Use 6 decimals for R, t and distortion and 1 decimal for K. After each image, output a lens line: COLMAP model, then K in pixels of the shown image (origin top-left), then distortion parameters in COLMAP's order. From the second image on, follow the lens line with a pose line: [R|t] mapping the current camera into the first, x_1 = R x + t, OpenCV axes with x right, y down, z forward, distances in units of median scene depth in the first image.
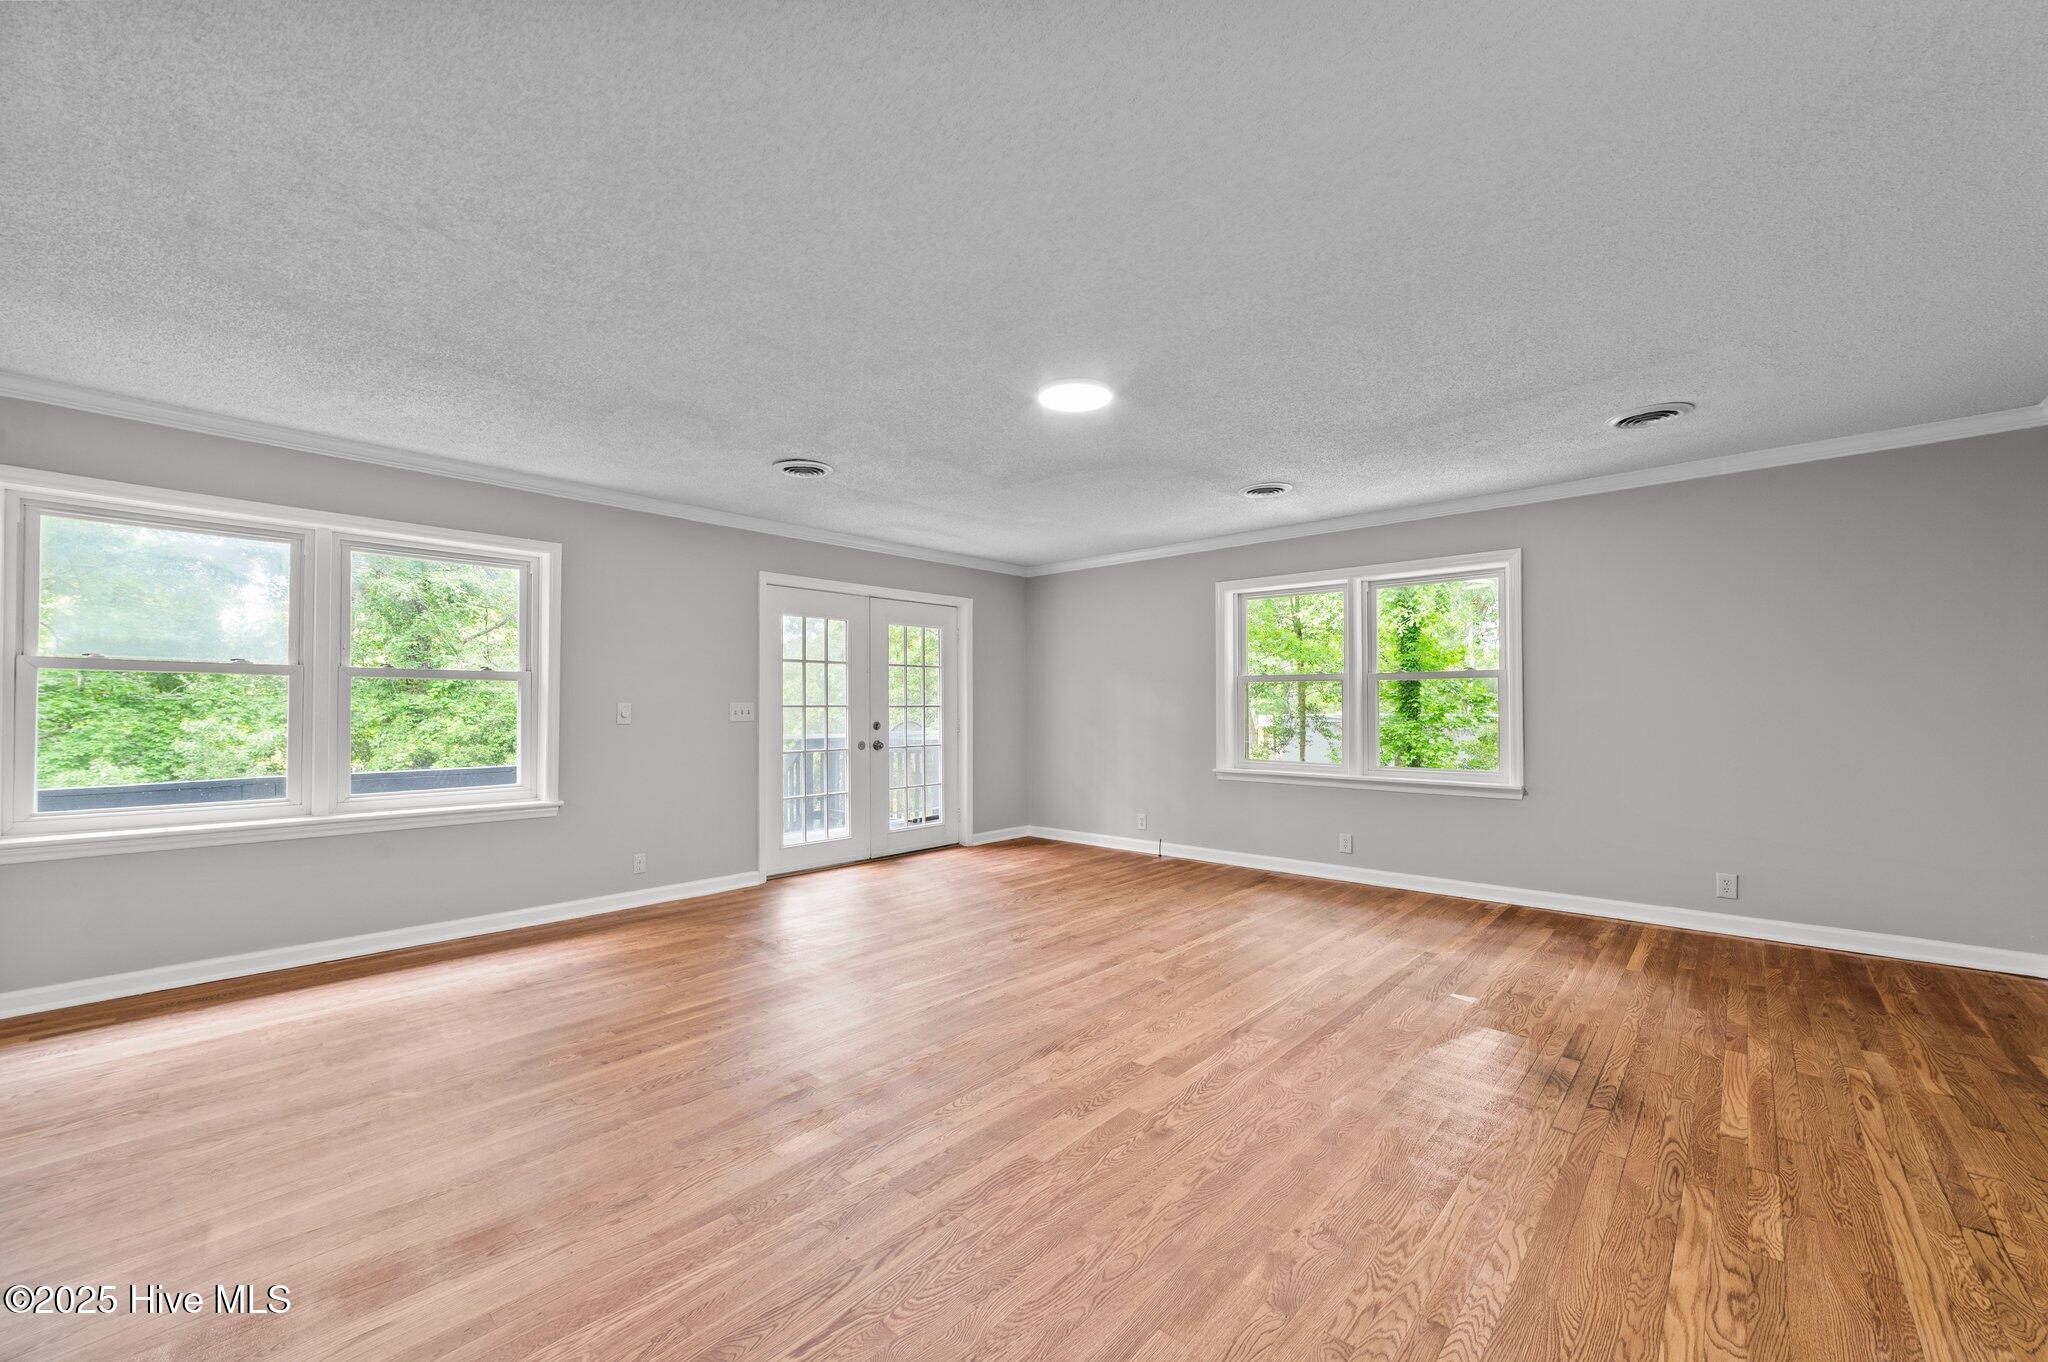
lens RADIAL K [[791.4, 0, 1027.6], [0, 791.4, 685.7], [0, 0, 1]] dist [-0.020921, 0.005543]
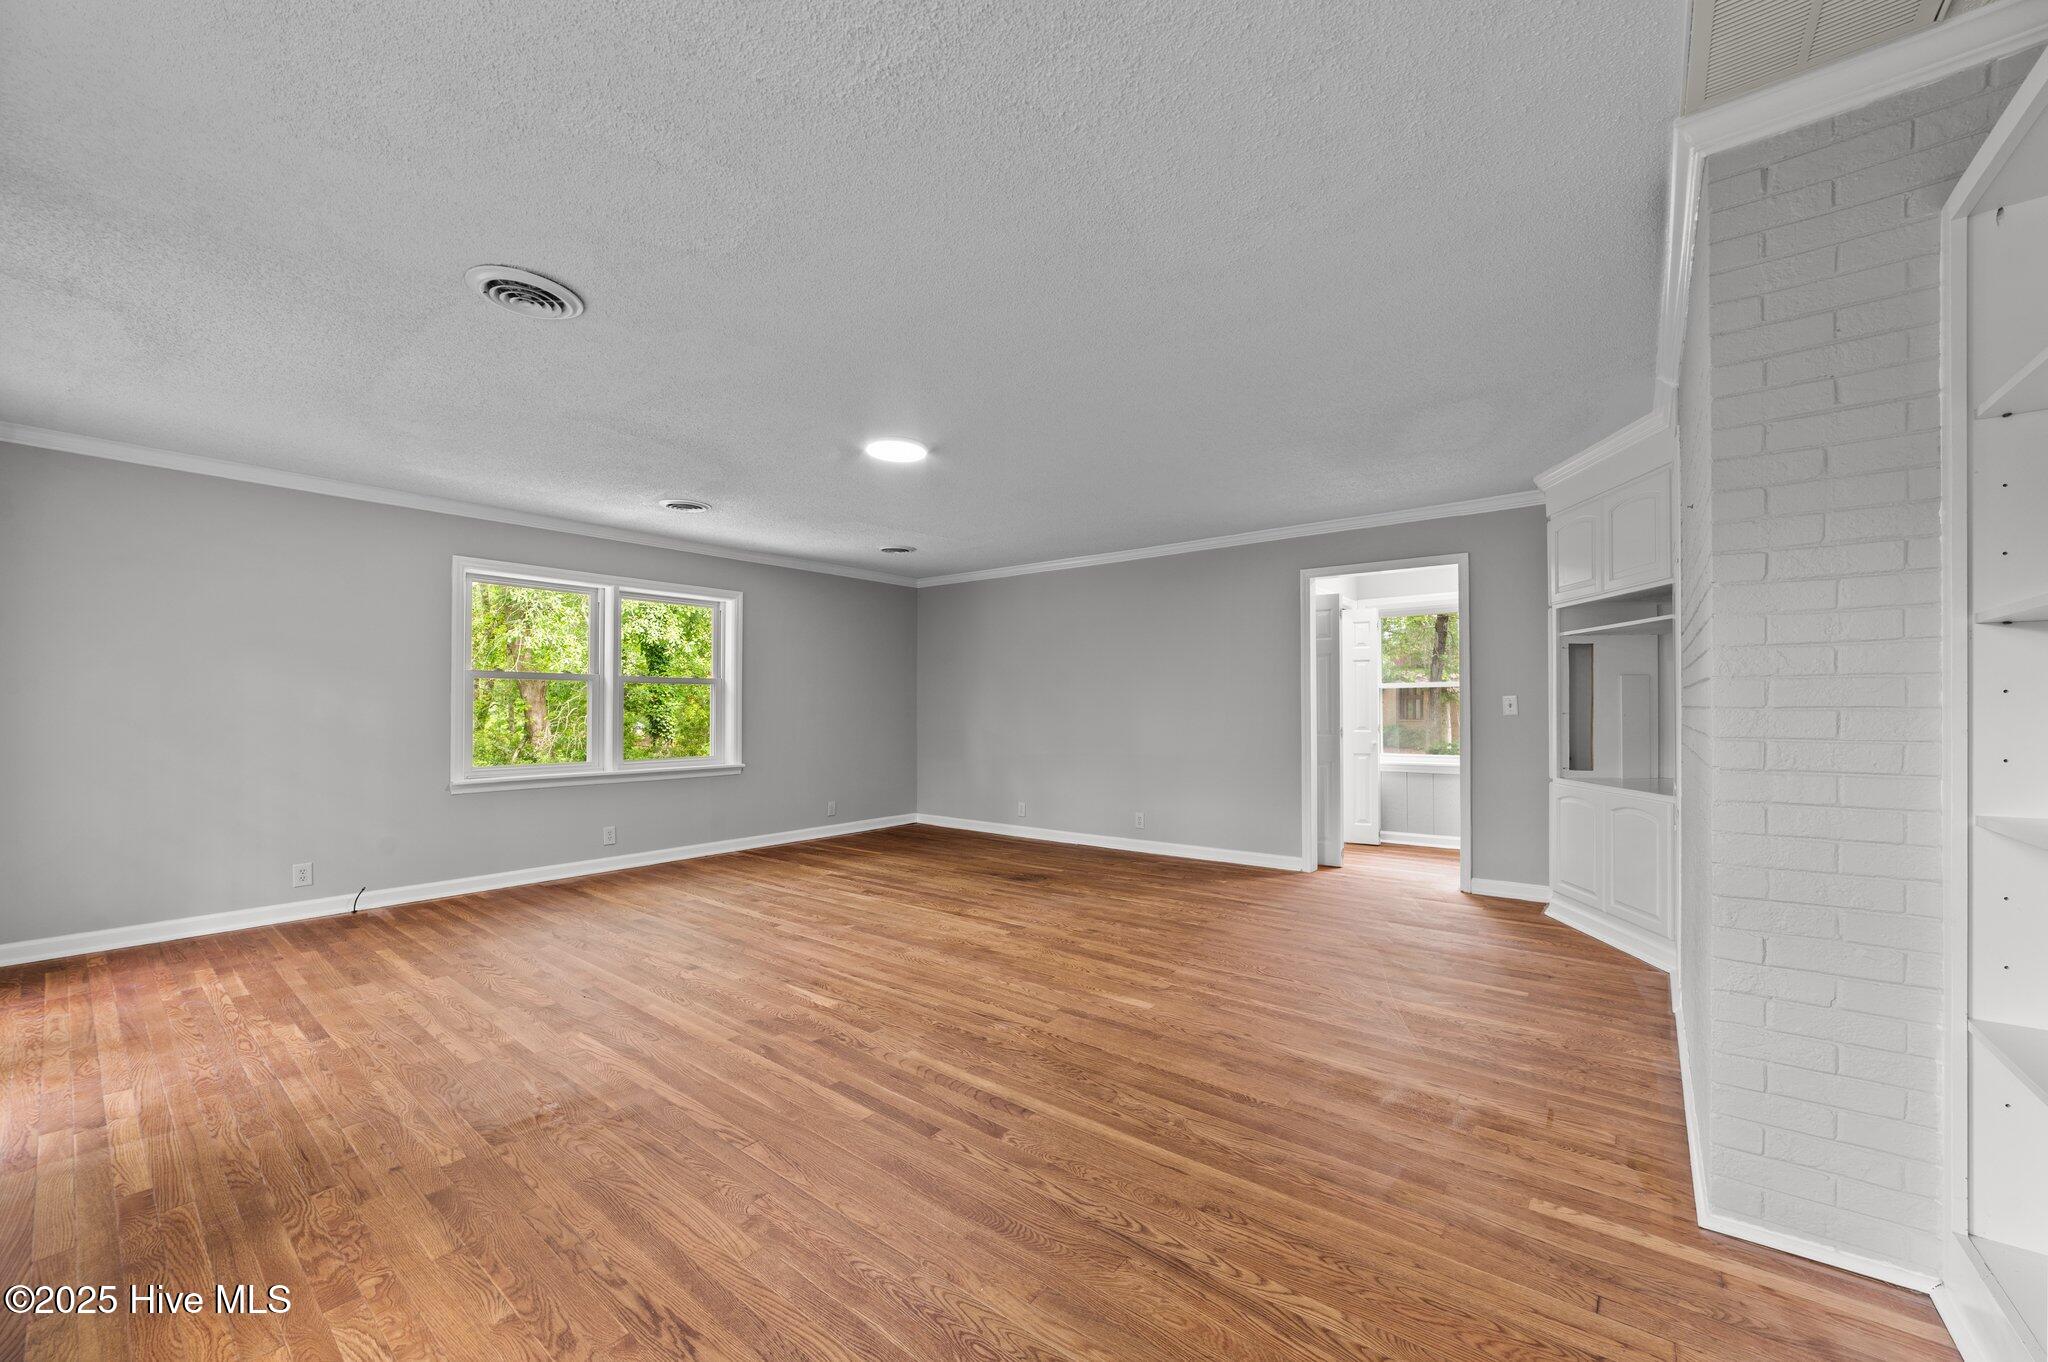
lens RADIAL K [[791.4, 0, 1023.5], [0, 791.4, 701.0], [0, 0, 1]] dist [-0.020921, 0.005543]
pose [[-0.064701, 0.013556, 0.997813, -1.078508], [-0.027933, 0.999491, -0.015390, 0.031824], [-0.997514, -0.028867, -0.064289, 0.815629]]
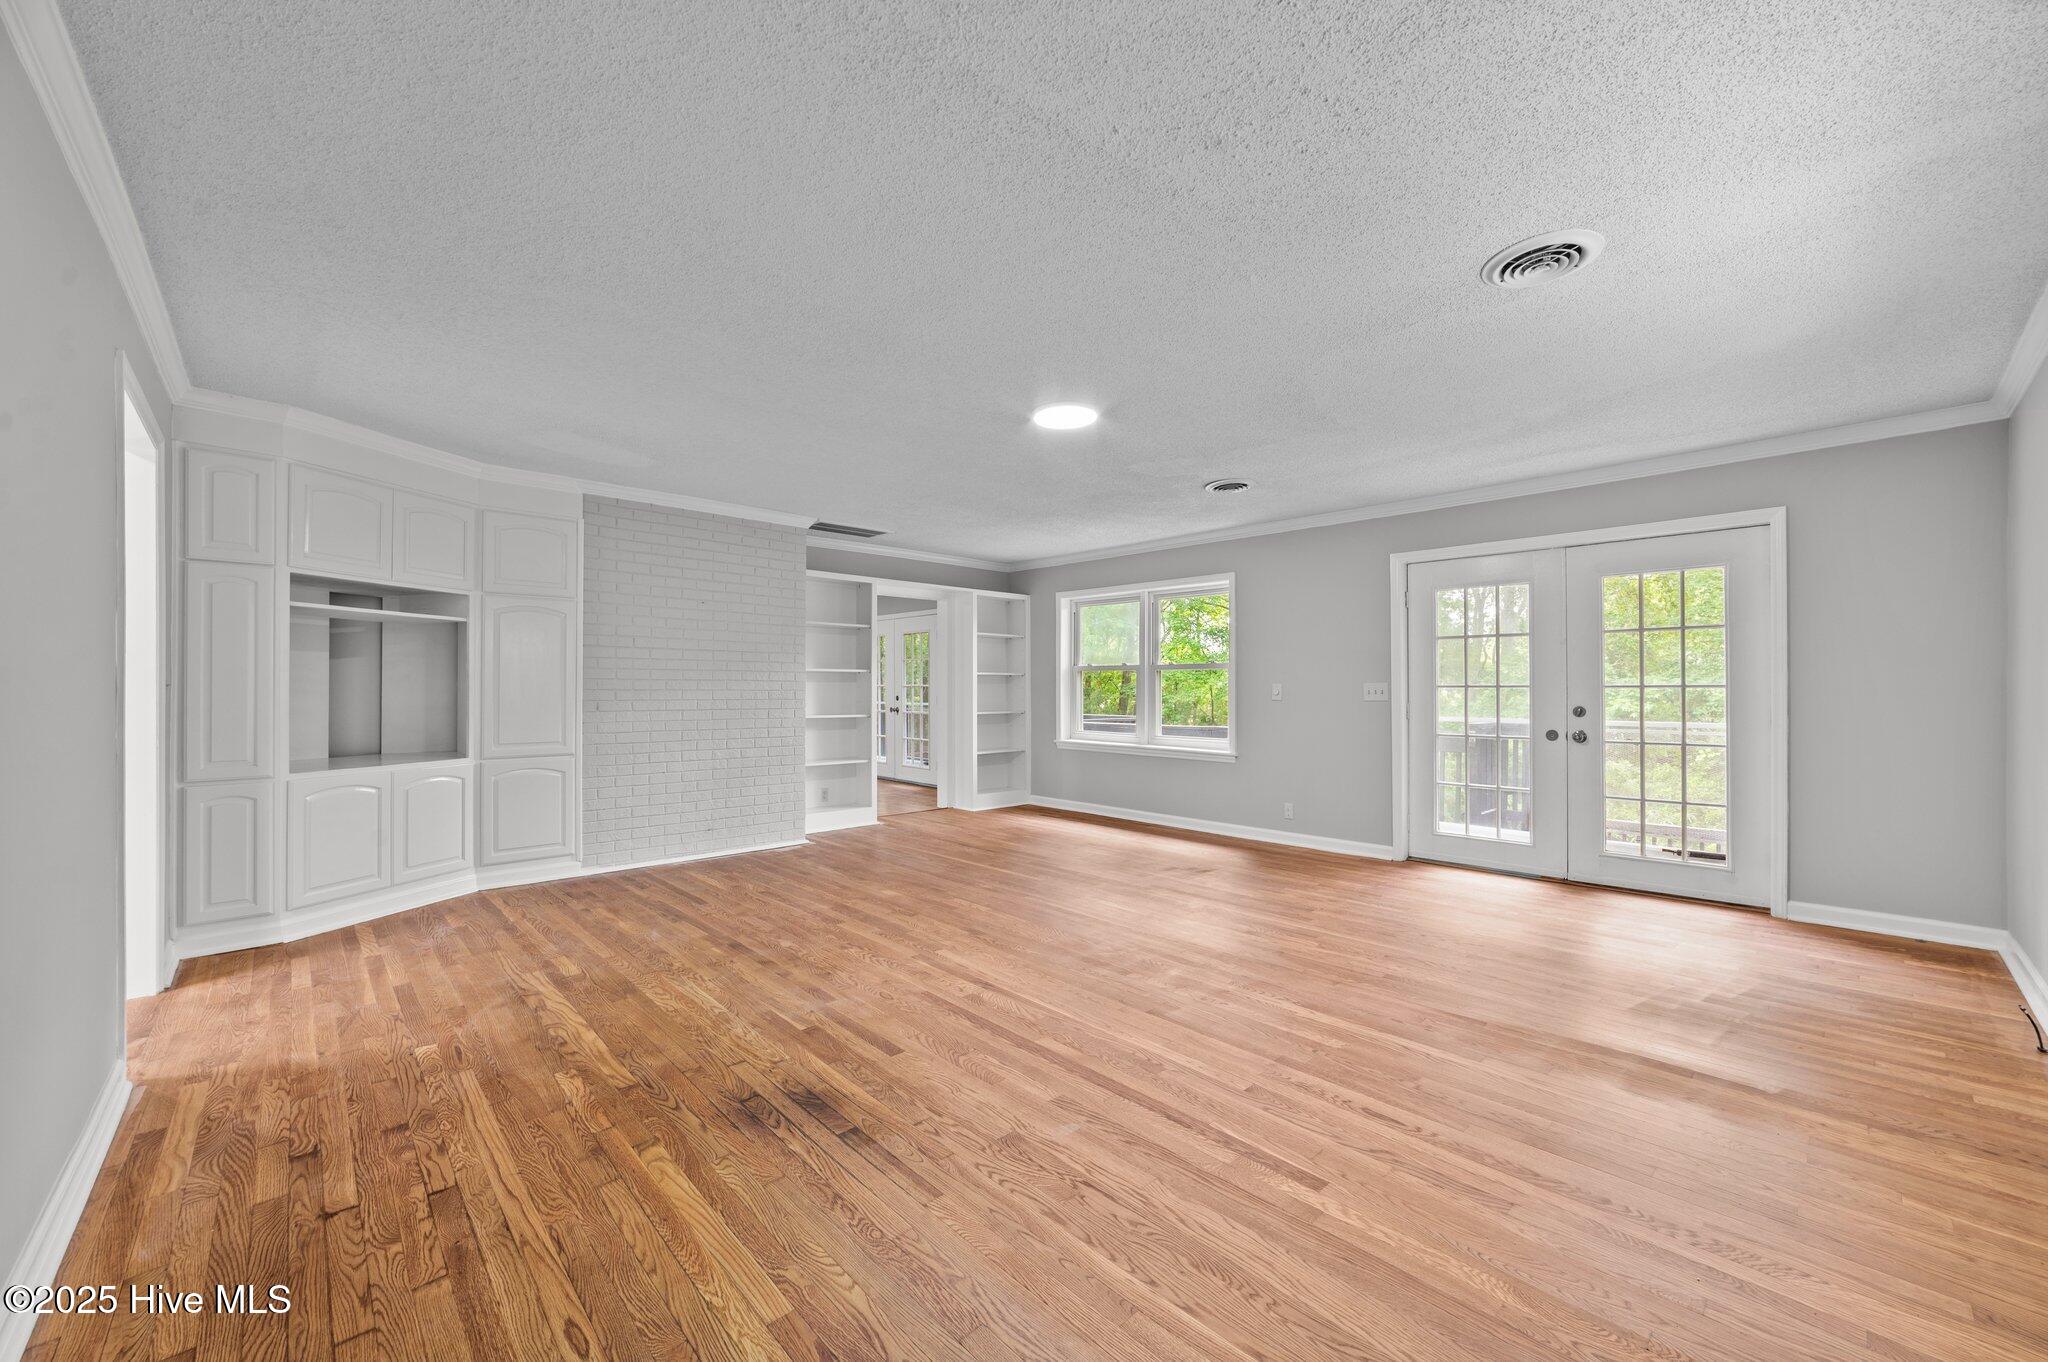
lens RADIAL K [[791.4, 0, 1025.7], [0, 791.4, 681.6], [0, 0, 1]] dist [-0.020921, 0.005543]
pose [[-0.070785, -0.007479, -0.997464, 1.119587], [0.026371, 0.999608, -0.009367, 0.026101], [0.997143, -0.026967, -0.070560, 0.945027]]
